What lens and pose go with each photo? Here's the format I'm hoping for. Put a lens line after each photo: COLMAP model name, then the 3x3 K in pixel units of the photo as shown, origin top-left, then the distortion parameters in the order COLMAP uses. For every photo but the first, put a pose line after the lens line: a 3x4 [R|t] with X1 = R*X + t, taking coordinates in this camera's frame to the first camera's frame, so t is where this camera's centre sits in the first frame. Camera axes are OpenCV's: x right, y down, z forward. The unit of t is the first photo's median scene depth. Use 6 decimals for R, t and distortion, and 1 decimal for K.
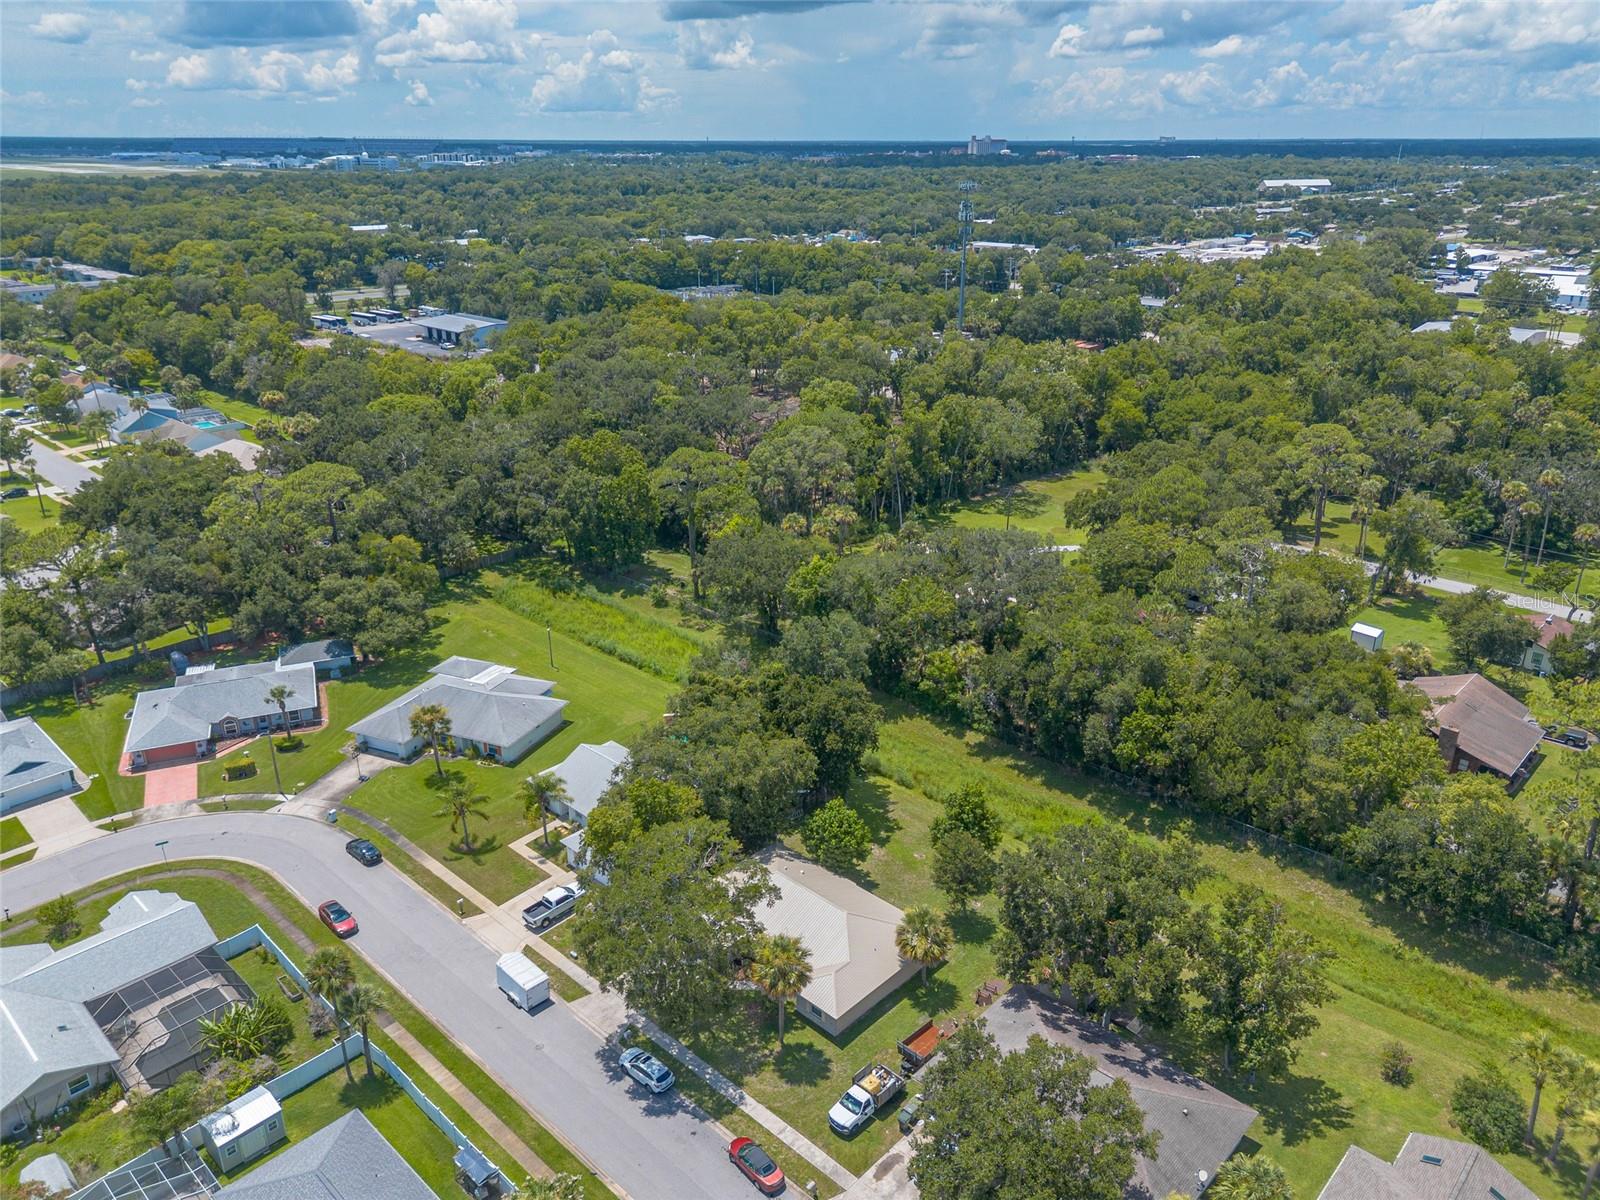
lens RADIAL K [[1135.2, 0, 800.0], [0, 1135.2, 600.0], [0, 0, 1]] dist [0.070713, -0.070101]
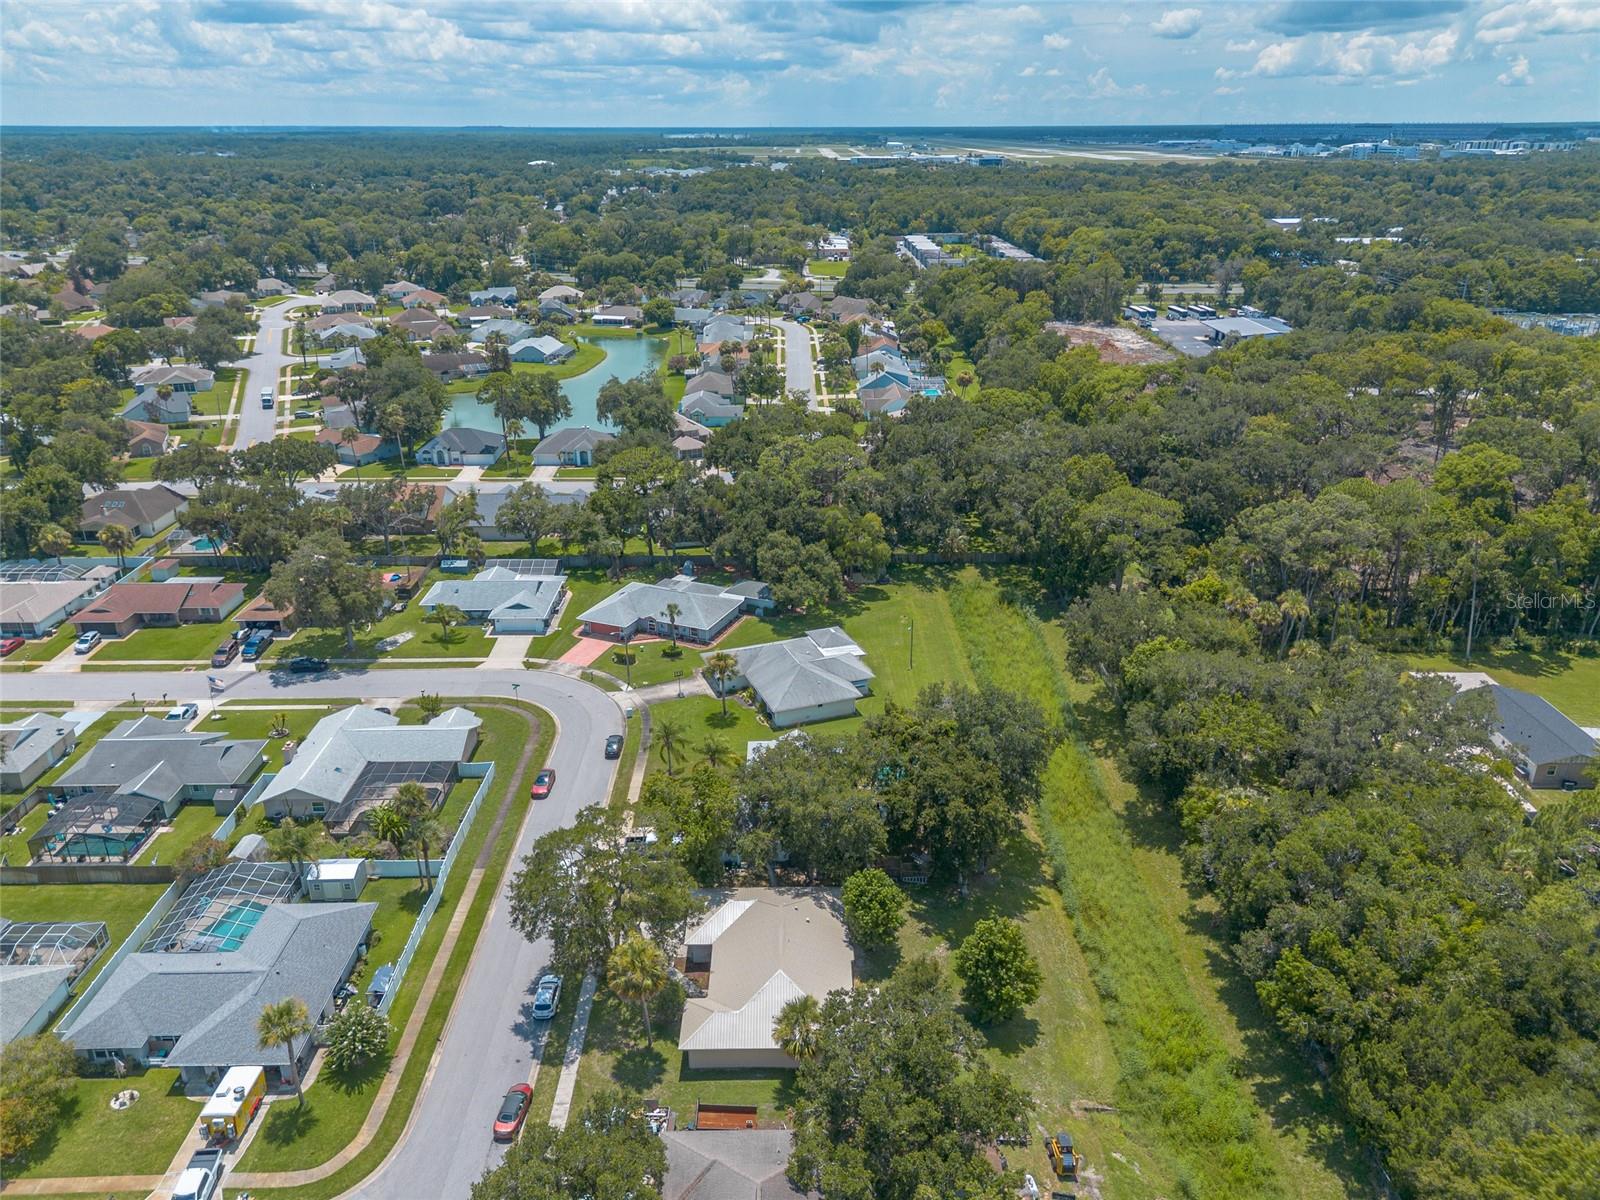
lens RADIAL K [[1139.2, 0, 807.0], [0, 1139.2, 603.4], [0, 0, 1]] dist [0.053891, -0.039849]
pose [[0.695632, 0.275390, -0.663518, 0.460466], [-0.266922, 0.956568, 0.117178, -0.107868], [0.666970, 0.095595, 0.738927, 0.200239]]
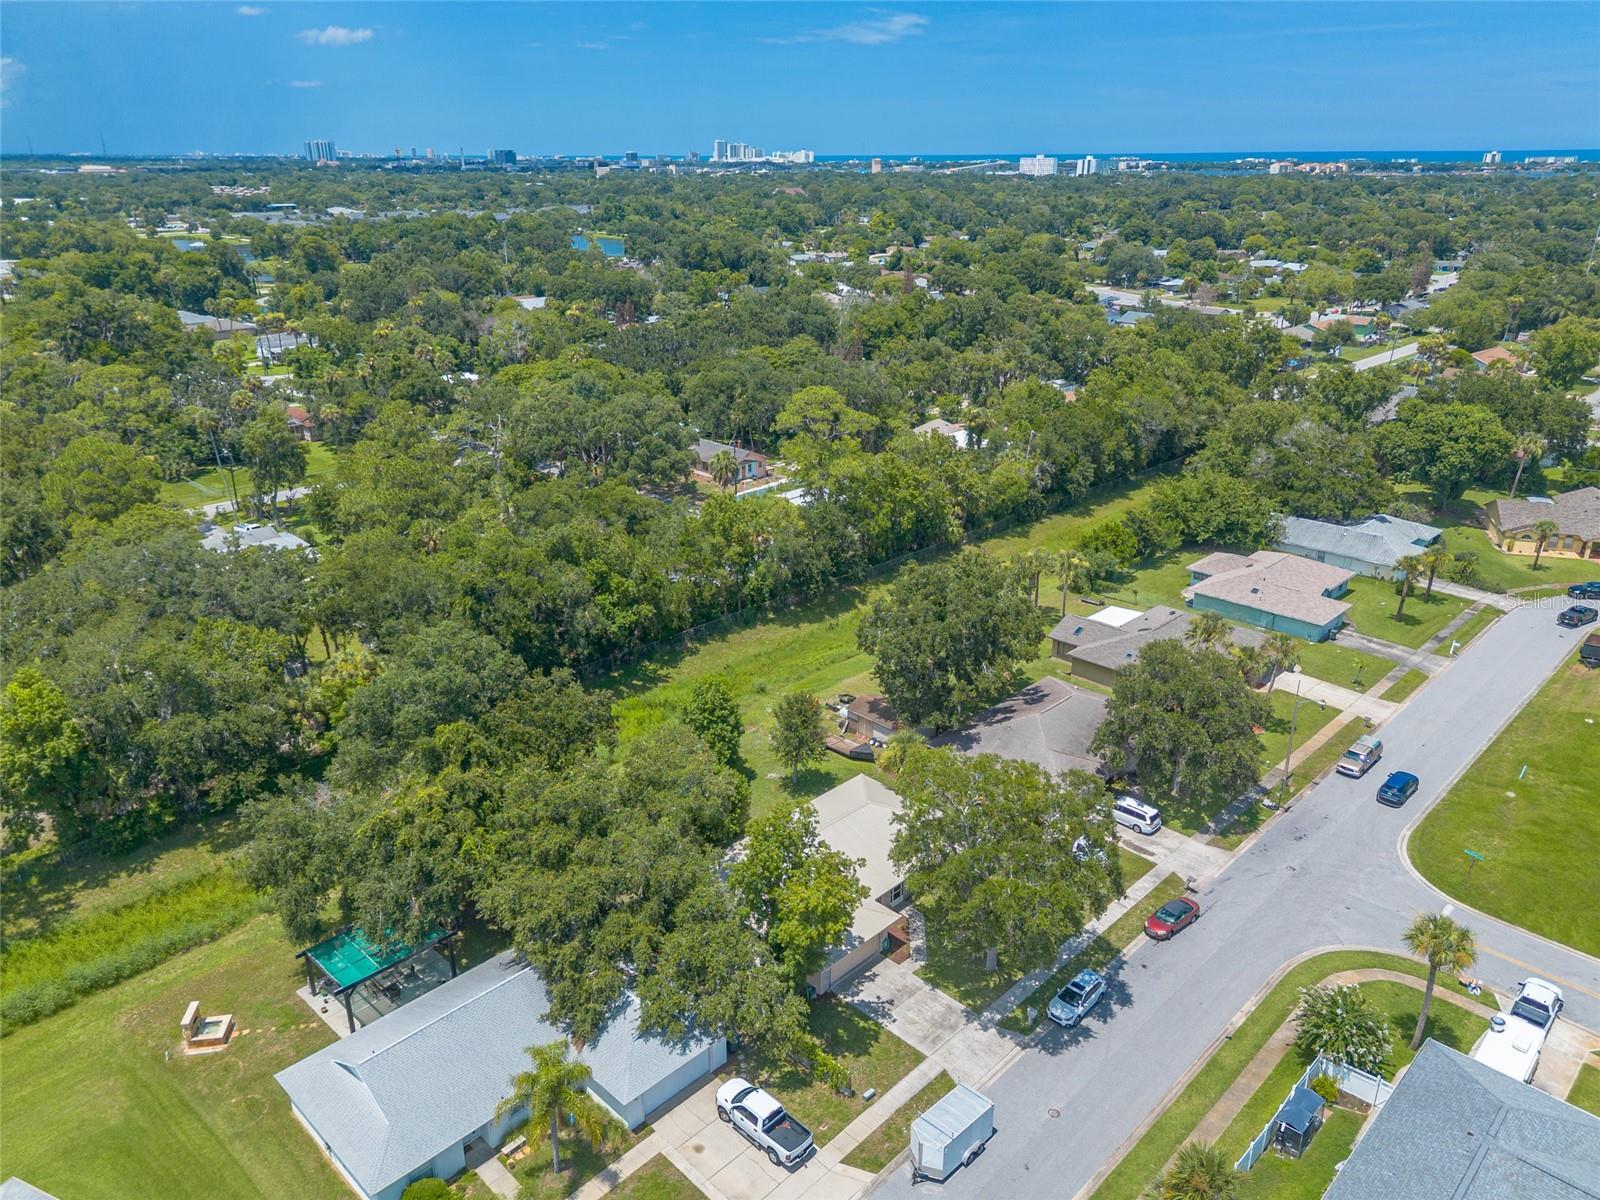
lens RADIAL K [[1135.2, 0, 800.0], [0, 1135.2, 600.0], [0, 0, 1]] dist [0.070713, -0.070101]
pose [[0.023097, -0.365110, 0.930678, -0.546138], [0.373563, 0.866646, 0.330719, -0.132742], [-0.927317, 0.340028, 0.156409, 0.641228]]
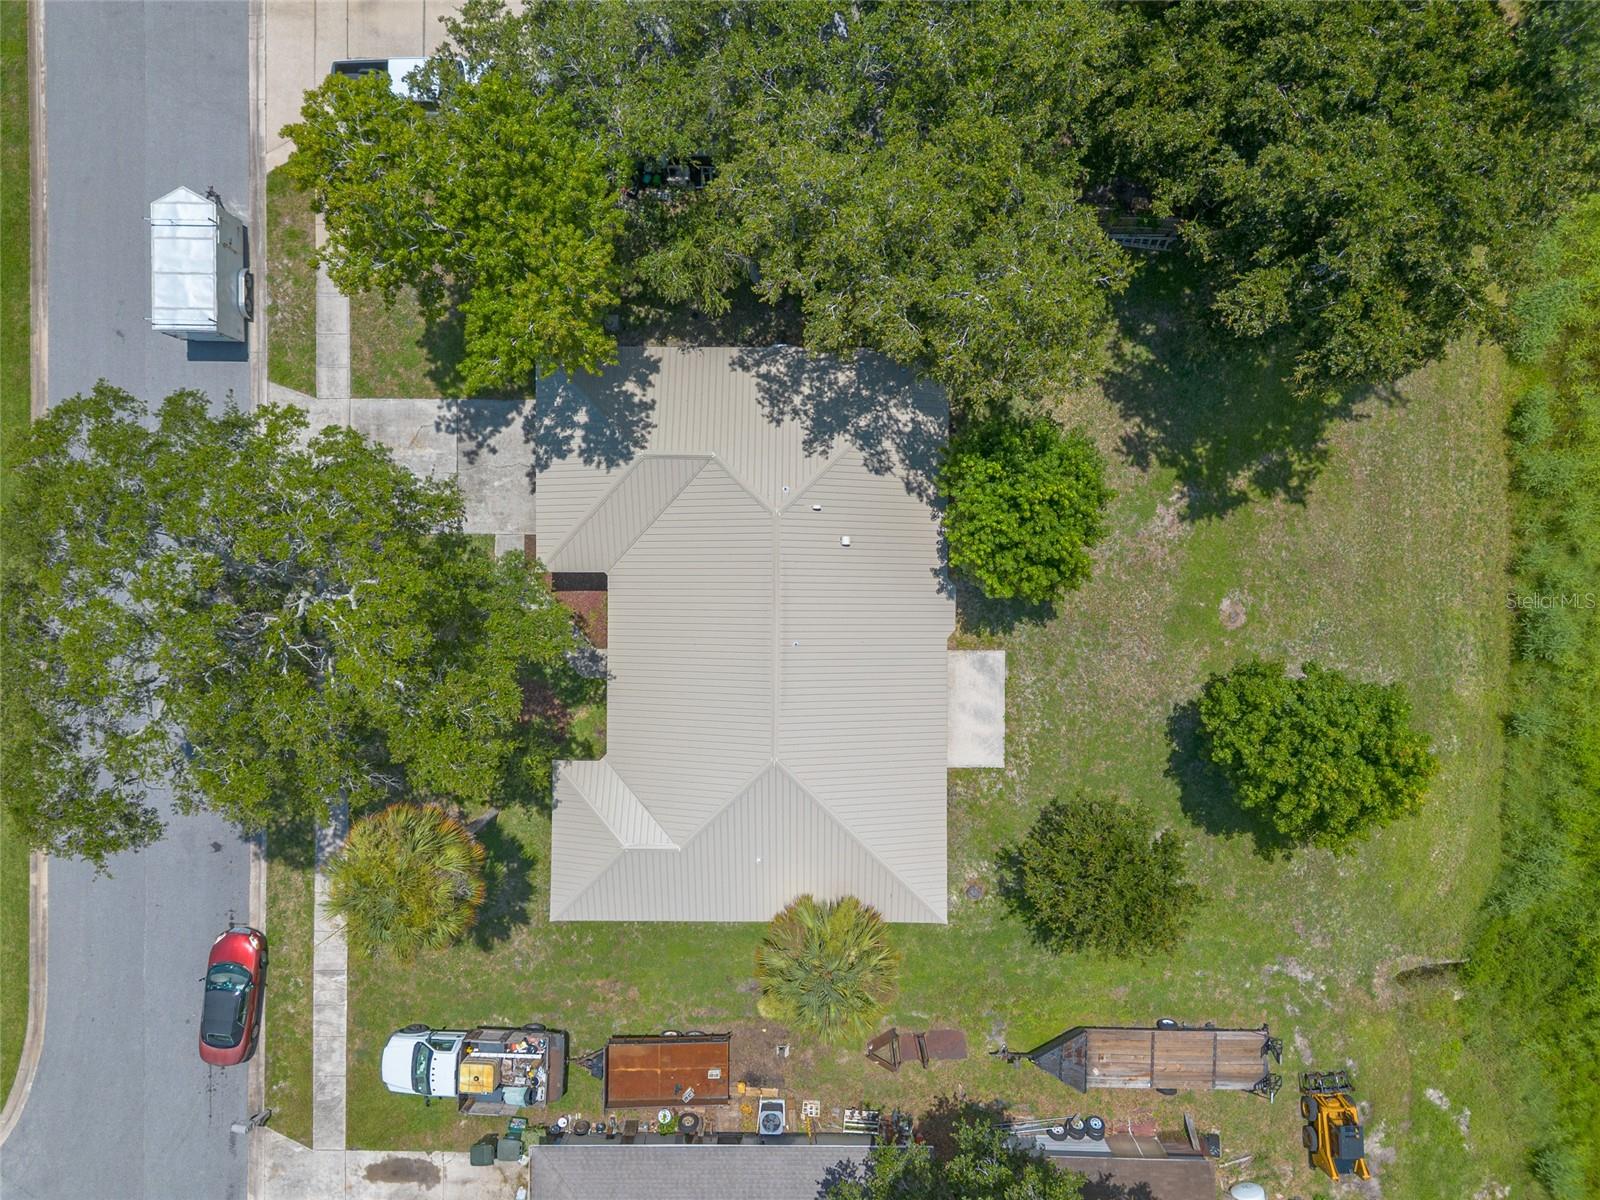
lens RADIAL K [[1135.2, 0, 800.0], [0, 1135.2, 600.0], [0, 0, 1]] dist [0.070713, -0.070101]
pose [[0.682813, 0.730577, -0.004789, 0.005956], [-0.264304, 0.253124, 0.930630, -0.079083], [0.681109, -0.634181, 0.365931, 0.672938]]
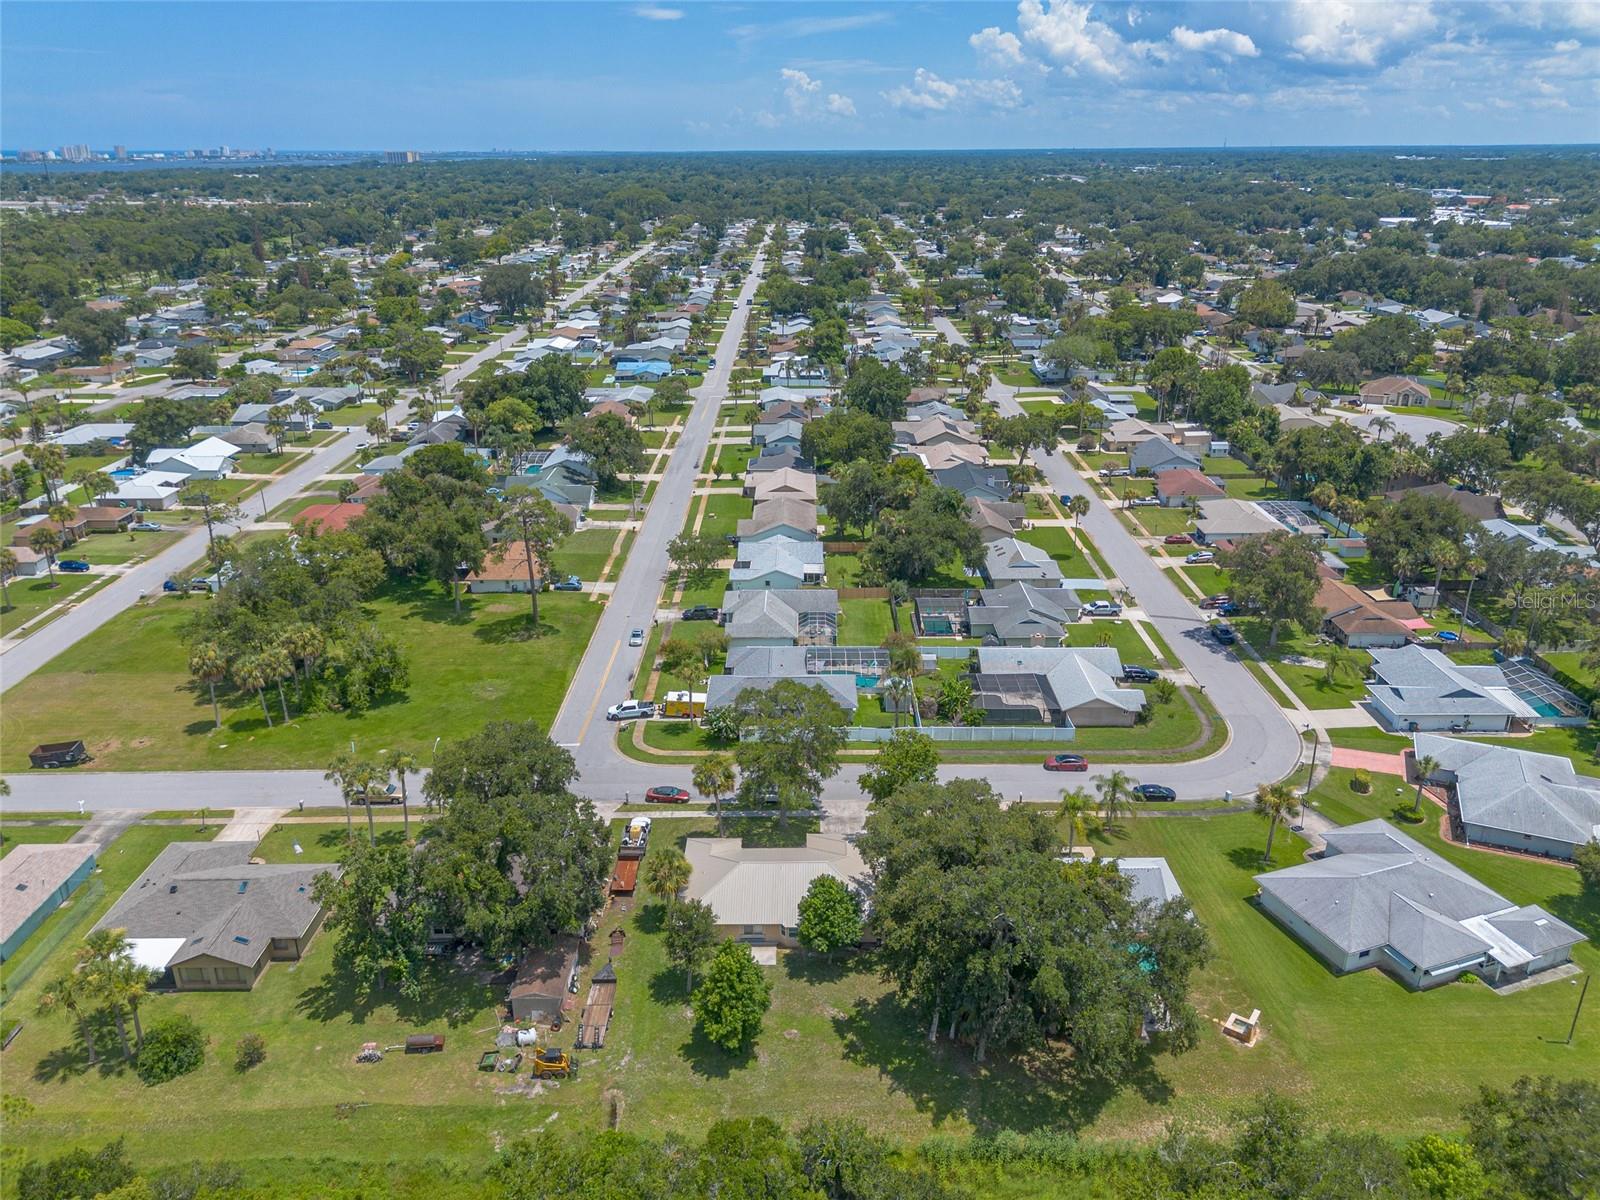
lens RADIAL K [[1139.2, 0, 807.0], [0, 1139.2, 603.4], [0, 0, 1]] dist [0.053891, -0.039849]
pose [[-0.728081, 0.256554, -0.635671, 0.483786], [-0.250813, 0.763318, 0.595347, -0.458952], [0.637958, 0.592896, -0.491411, 1.082312]]
